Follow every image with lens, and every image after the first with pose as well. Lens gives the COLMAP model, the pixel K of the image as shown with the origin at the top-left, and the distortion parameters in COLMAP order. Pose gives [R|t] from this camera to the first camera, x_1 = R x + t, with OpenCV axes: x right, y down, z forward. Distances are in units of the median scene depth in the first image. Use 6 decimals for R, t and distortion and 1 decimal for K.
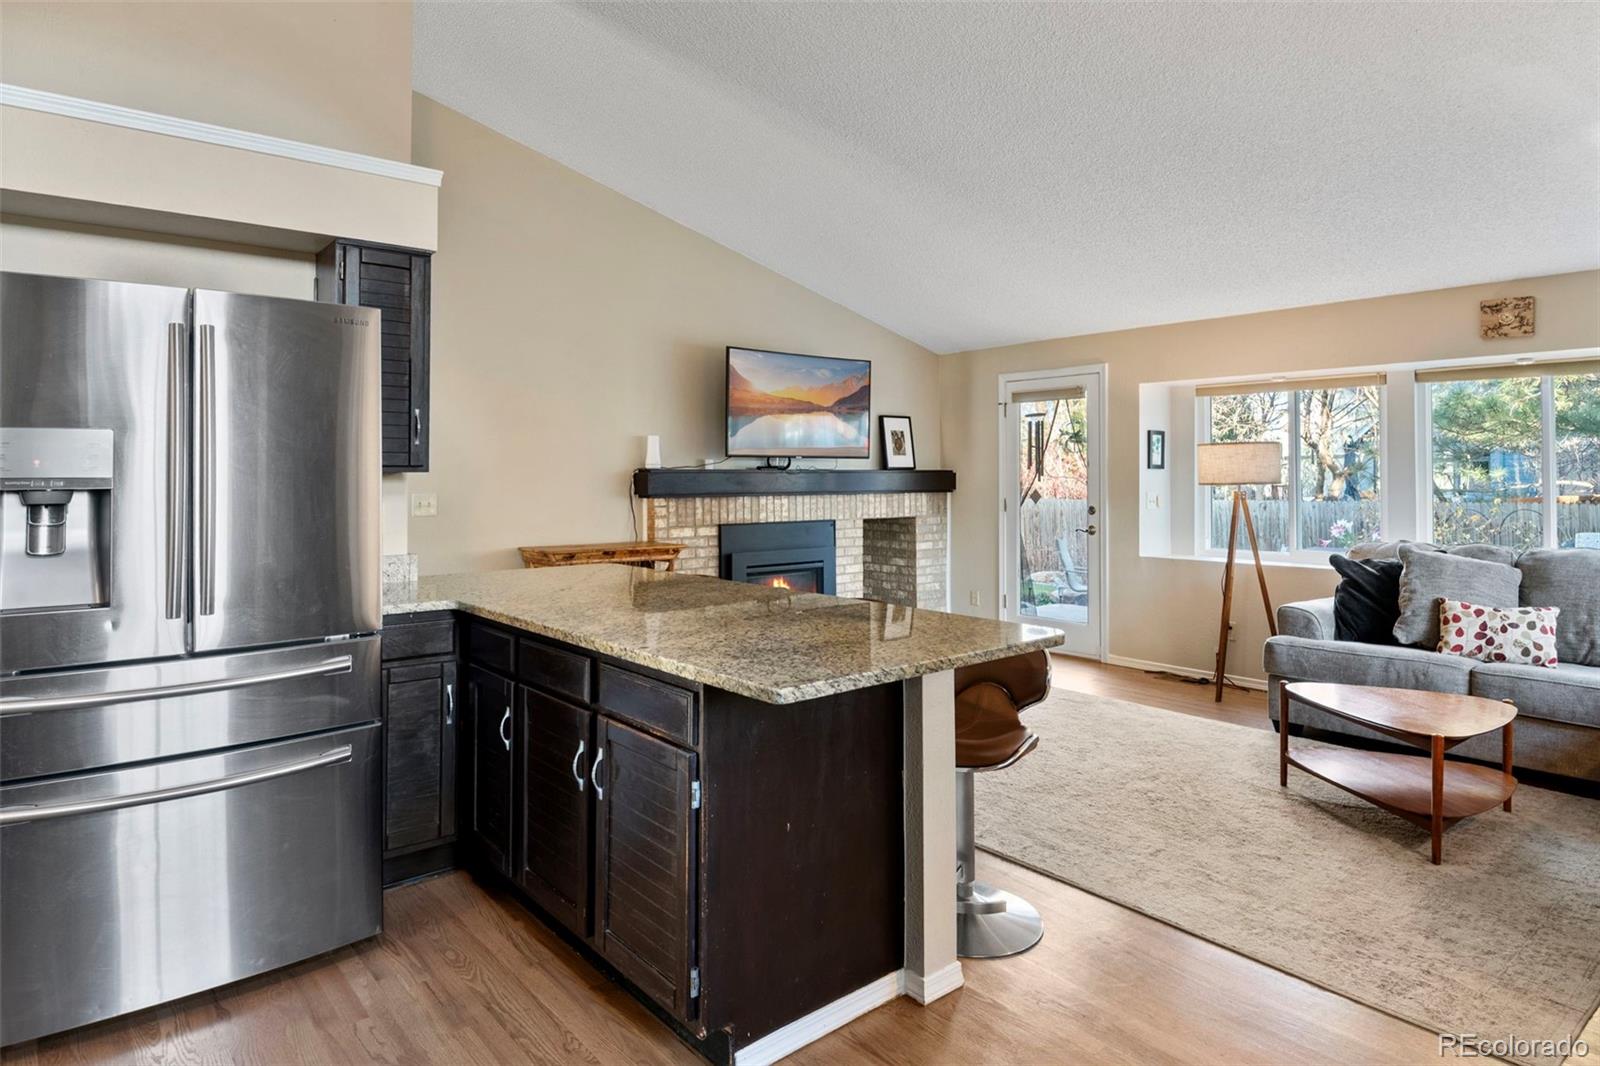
lens RADIAL K [[915.7, 0, 784.1], [0, 915.7, 456.0], [0, 0, 1]] dist [0.003112, -0.021217]
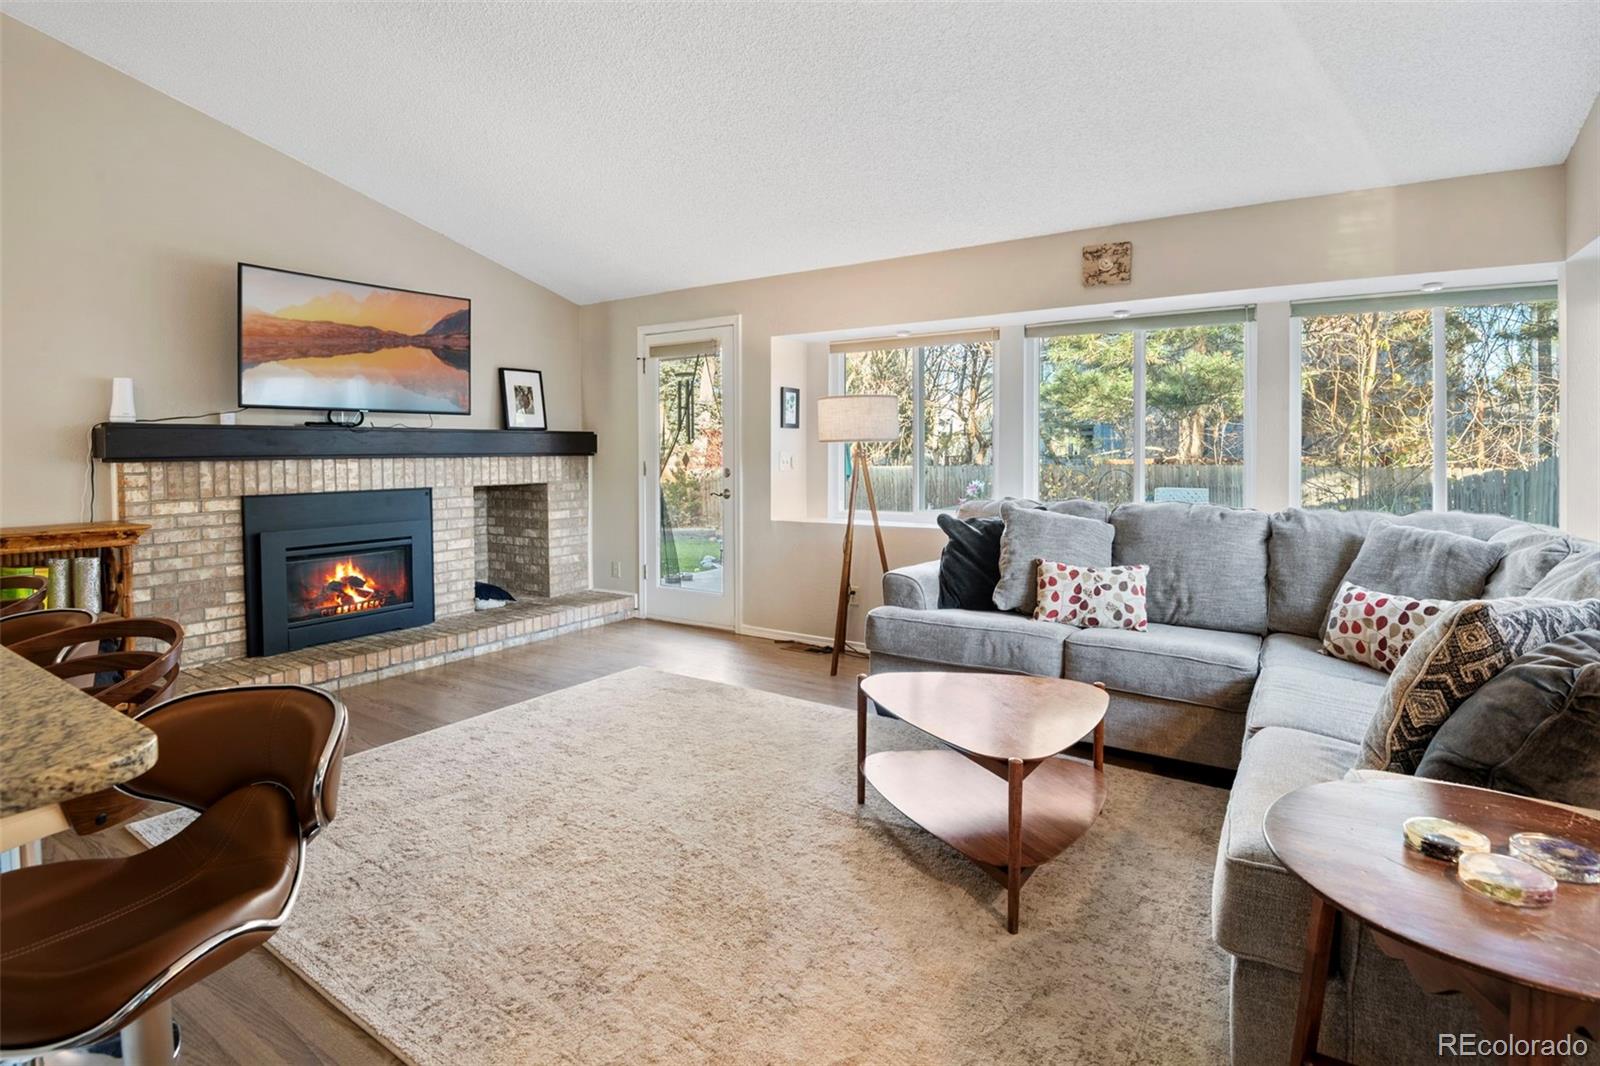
lens RADIAL K [[783.4, 0, 805.7], [0, 783.4, 466.6], [0, 0, 1]] dist [0.018747, -0.043565]
pose [[0.953287, -0.010673, 0.301876, 0.186330], [-0.001922, 0.999141, 0.041395, 0.021854], [-0.302059, -0.040041, 0.952448, 0.231276]]
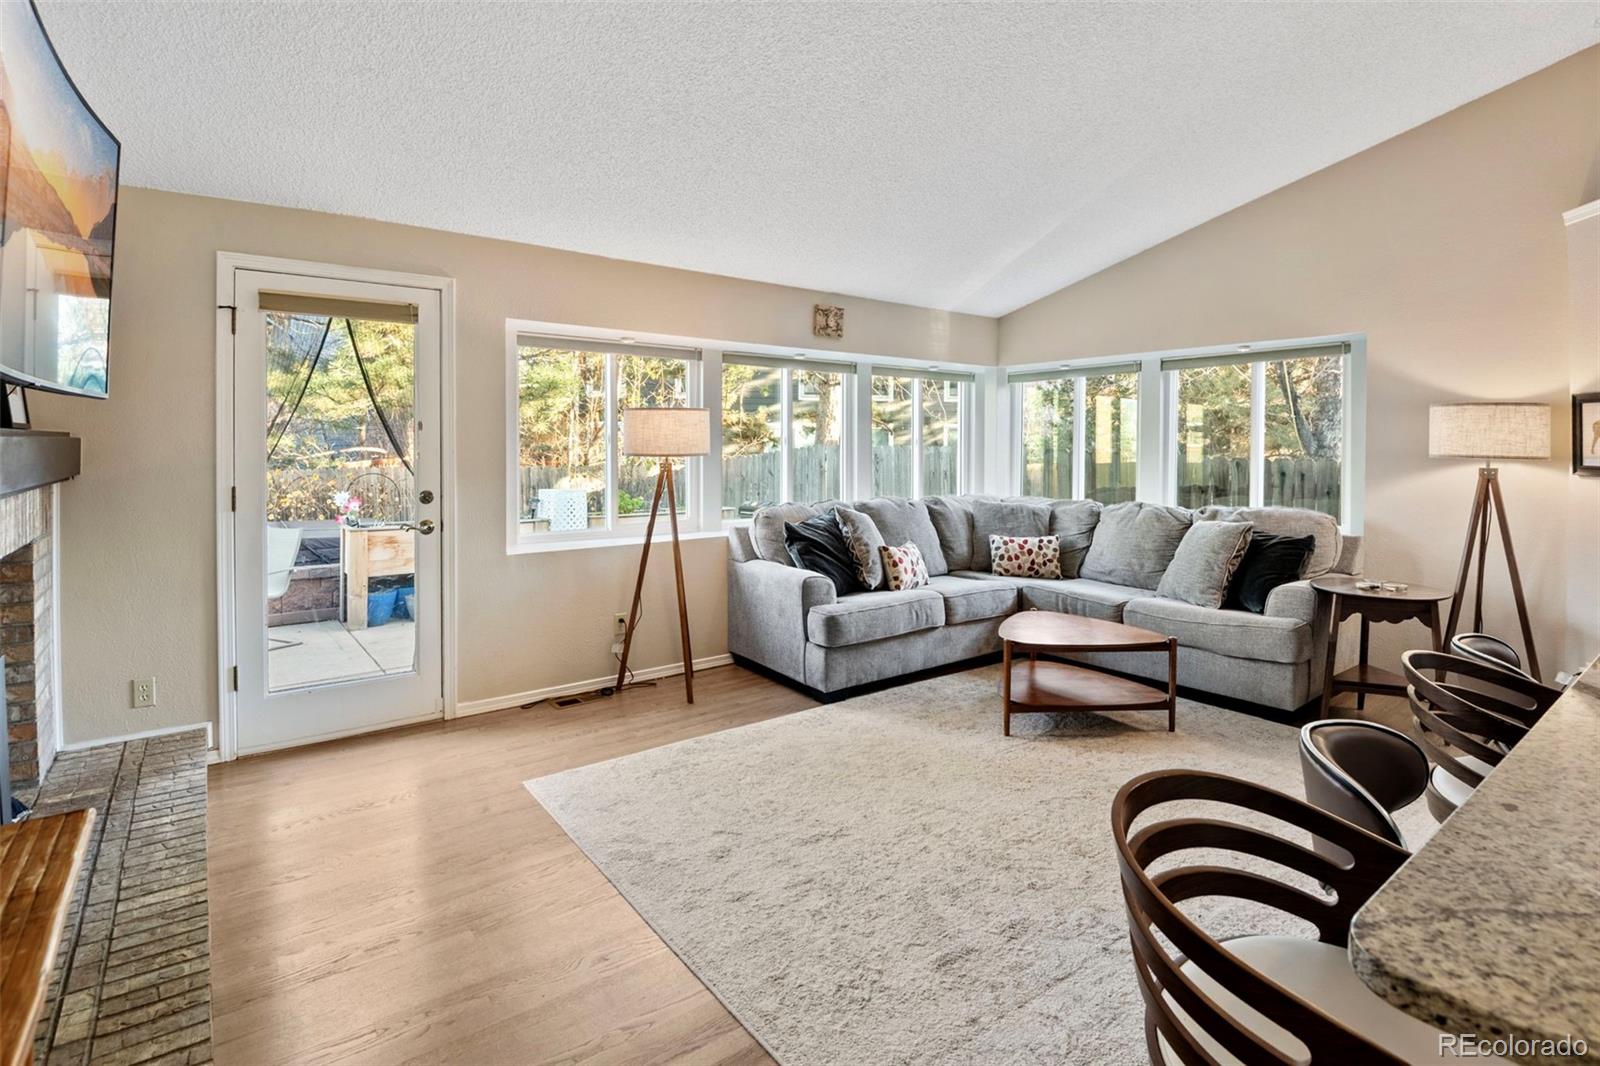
lens RADIAL K [[783.4, 0, 805.7], [0, 783.4, 466.6], [0, 0, 1]] dist [0.018747, -0.043565]
pose [[0.034499, -0.028736, 0.998992, -0.237867], [-0.024591, 0.999259, 0.029592, 0.014738], [-0.999102, -0.025588, 0.033767, 0.770951]]
